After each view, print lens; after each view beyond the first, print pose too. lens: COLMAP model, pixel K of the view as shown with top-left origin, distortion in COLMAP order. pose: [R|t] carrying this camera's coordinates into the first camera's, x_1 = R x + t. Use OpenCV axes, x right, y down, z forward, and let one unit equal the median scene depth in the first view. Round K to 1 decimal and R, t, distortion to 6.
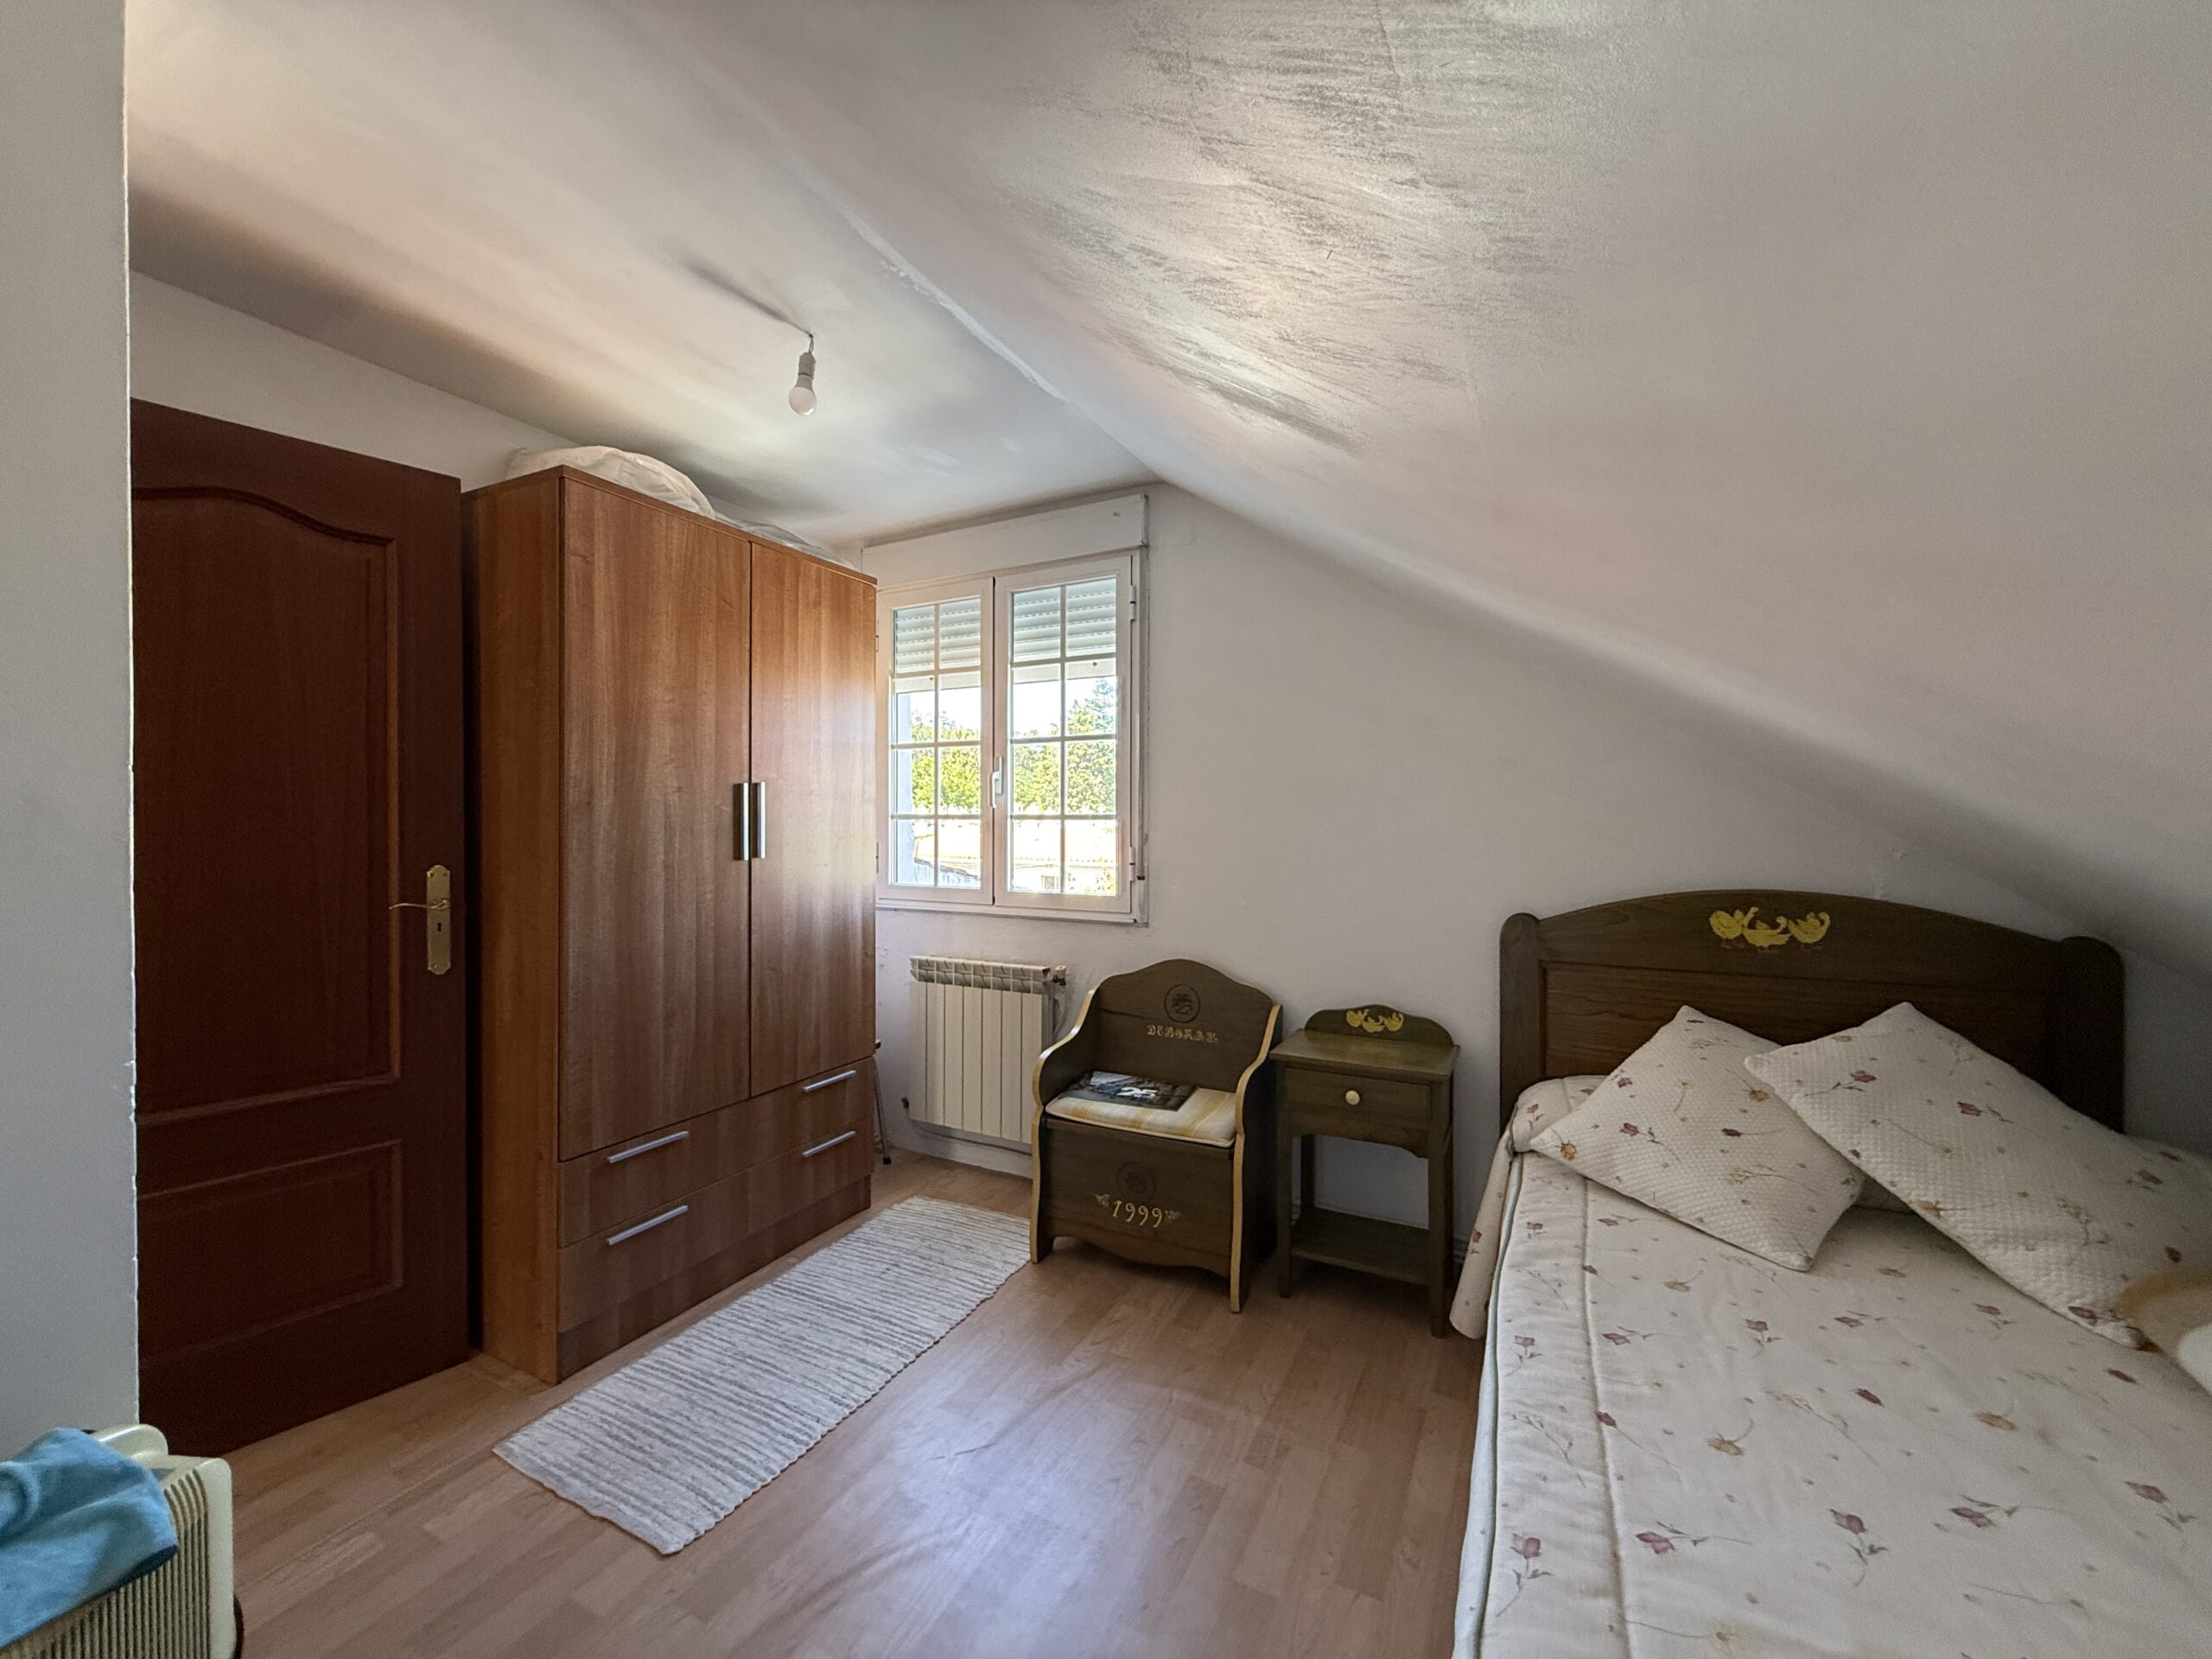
lens RADIAL K [[879.5, 0, 1102.6], [0, 879.5, 830.7], [0, 0, 1]] dist [-0.000513, 0.000133]
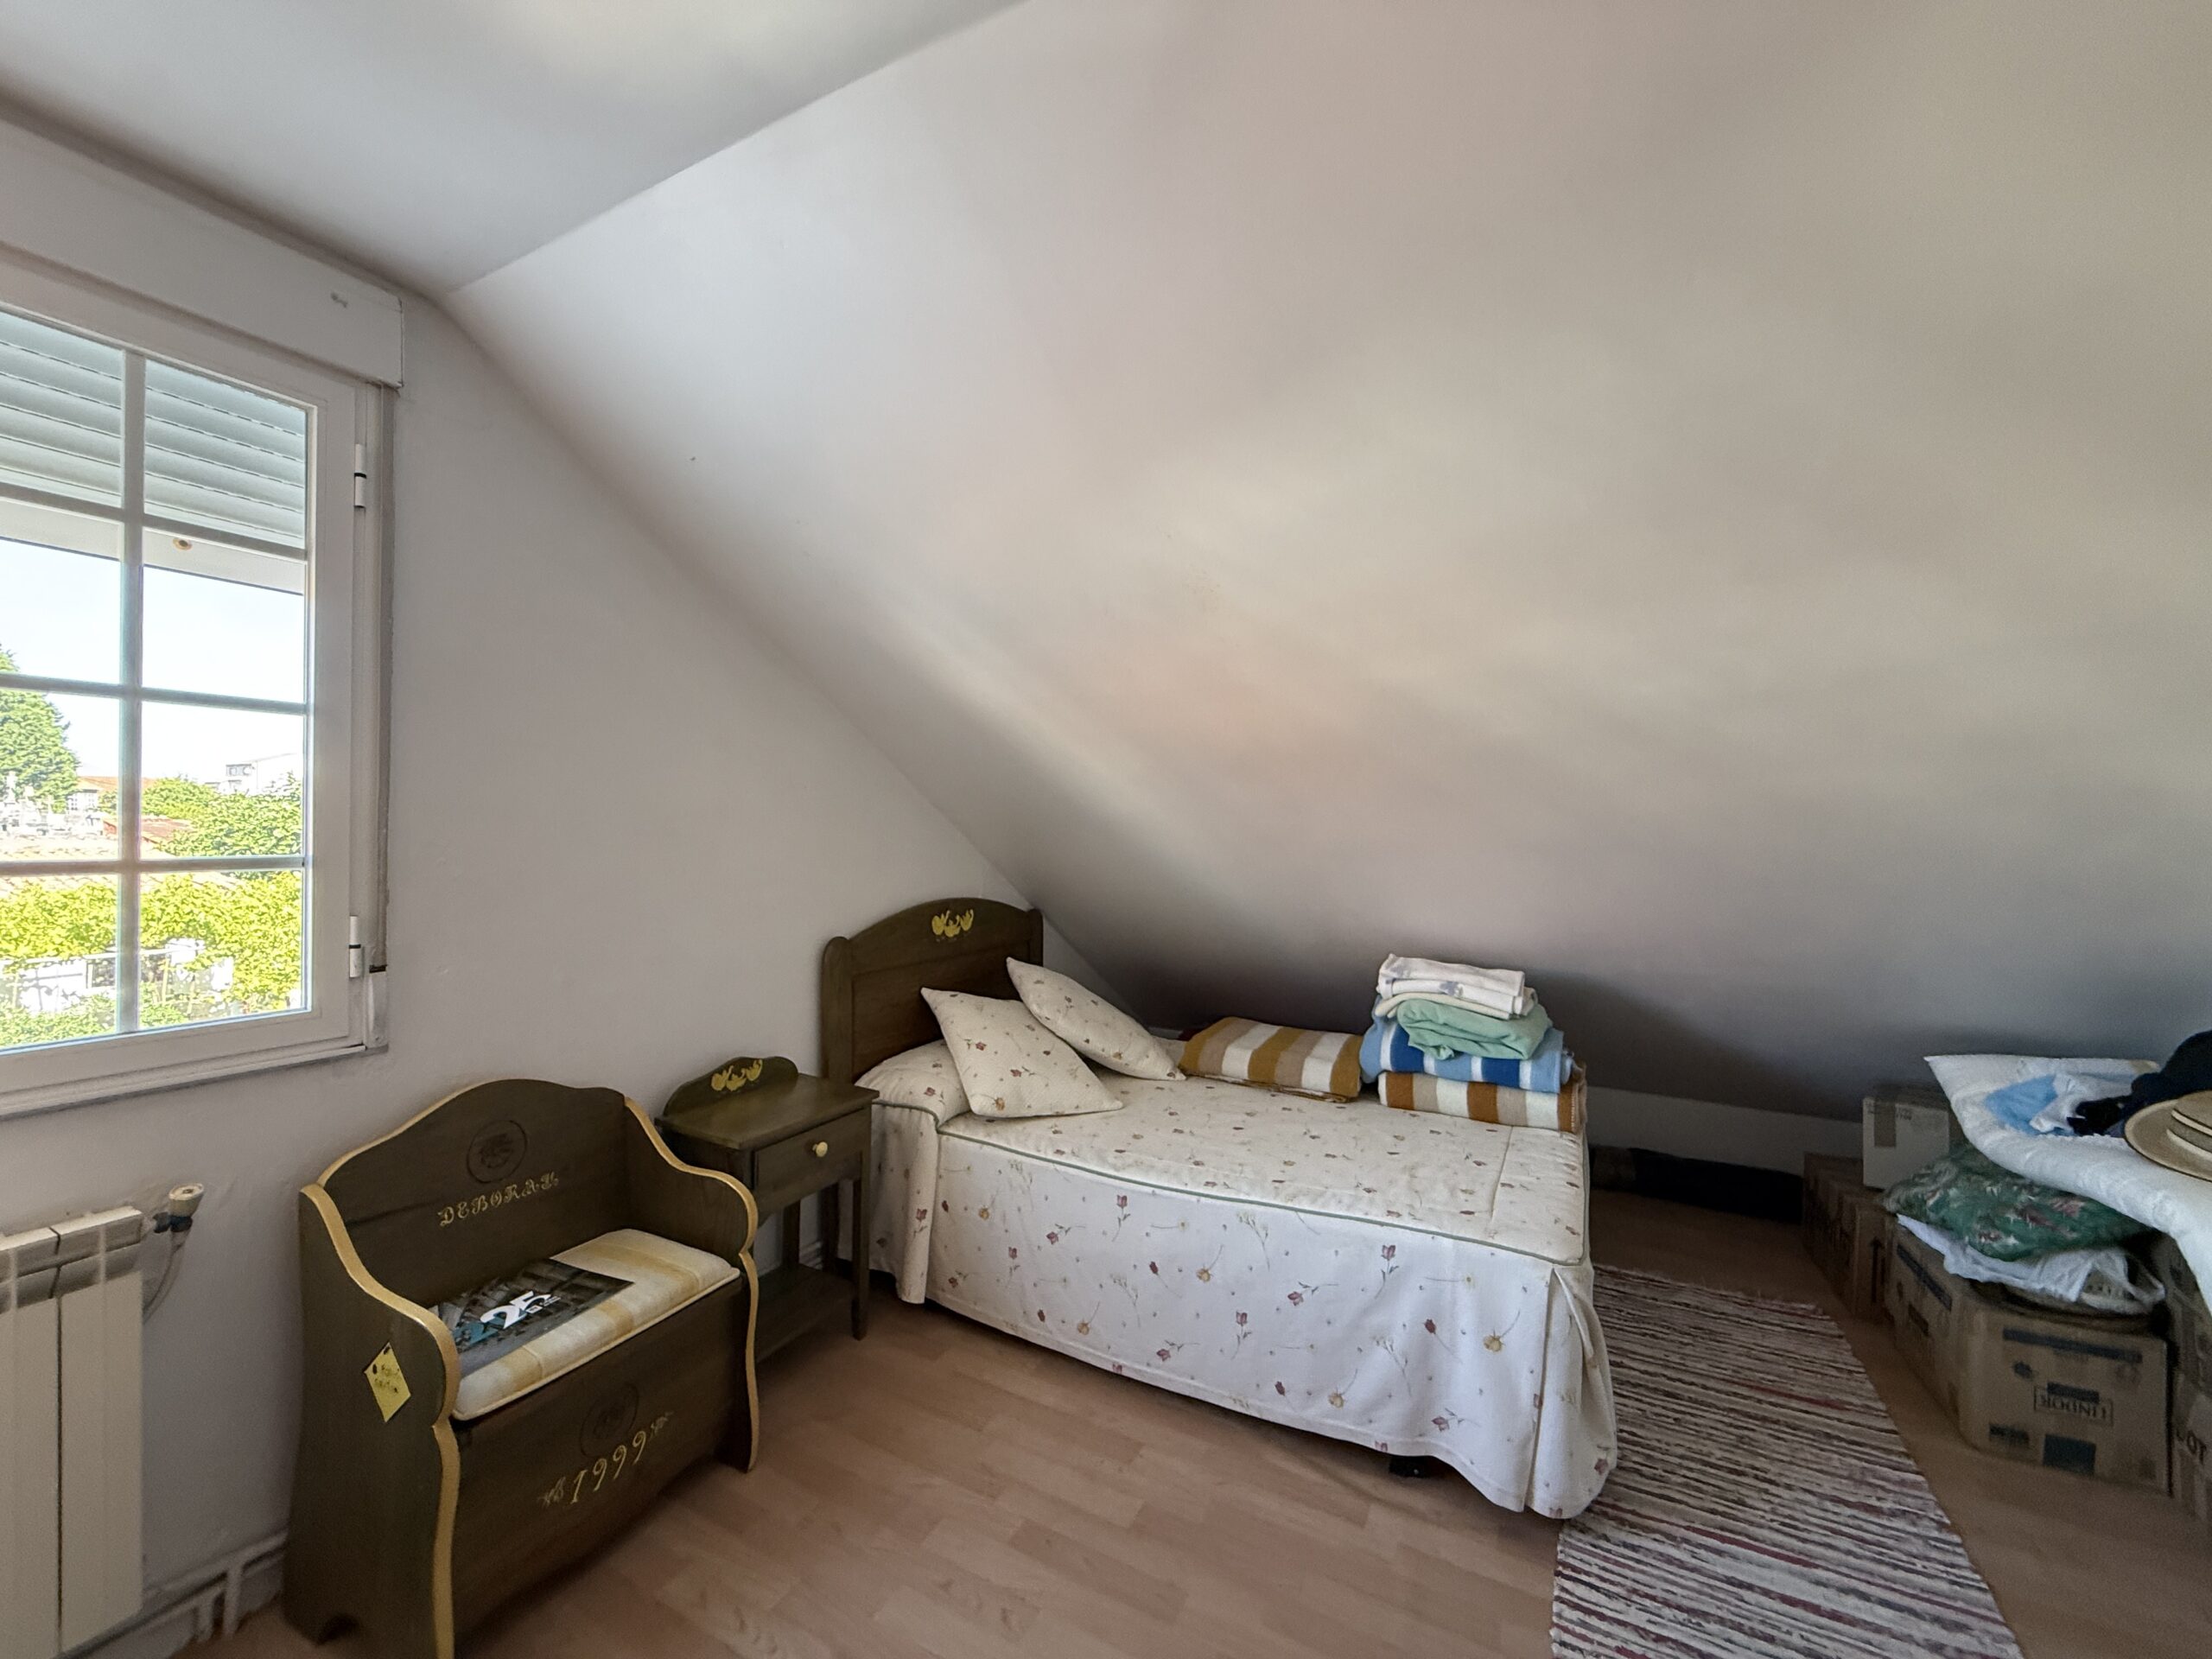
lens RADIAL K [[879.5, 0, 1102.6], [0, 879.5, 830.7], [0, 0, 1]] dist [-0.000513, 0.000133]
pose [[0.013490, -0.006384, 0.999889, -0.600688], [-0.003514, 0.999973, 0.006432, -0.047451], [-0.999903, -0.003600, 0.013467, 0.607404]]
